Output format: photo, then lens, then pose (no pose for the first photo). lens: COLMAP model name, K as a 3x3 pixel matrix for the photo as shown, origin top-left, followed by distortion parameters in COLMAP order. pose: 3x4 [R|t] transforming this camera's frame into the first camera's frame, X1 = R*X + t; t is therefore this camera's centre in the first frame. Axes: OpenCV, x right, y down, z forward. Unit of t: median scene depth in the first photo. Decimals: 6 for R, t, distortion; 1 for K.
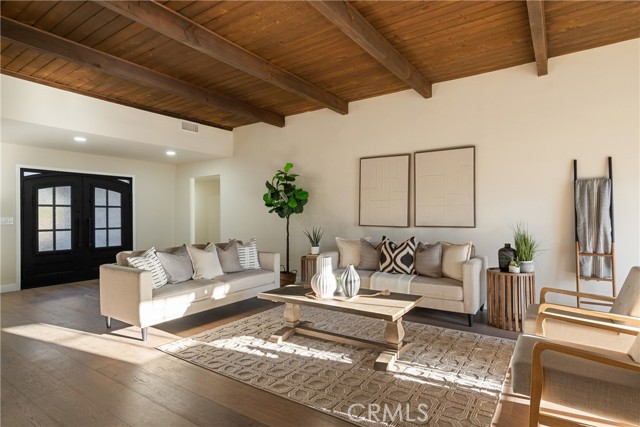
lens RADIAL K [[351.1, 0, 321.0], [0, 351.1, 213.5], [0, 0, 1]] dist [0.002213, 0.000572]
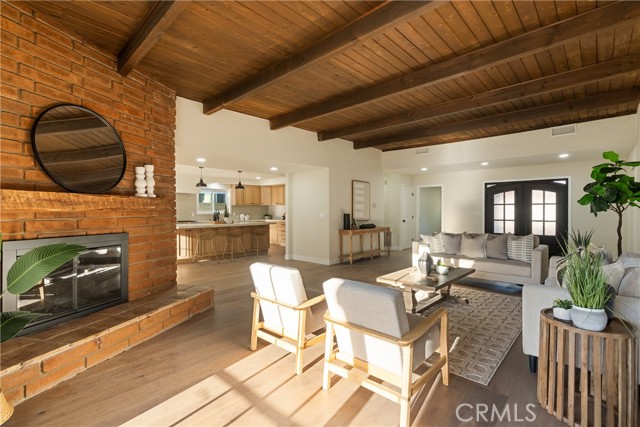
lens RADIAL K [[297.7, 0, 318.9], [0, 297.7, 212.4], [0, 0, 1]] dist [-0.000827, 0.000151]
pose [[-0.160437, 0.019614, -0.986851, 0.633731], [0.010868, 0.999777, 0.018104, -0.018118], [0.986986, -0.007820, -0.160615, 0.382316]]
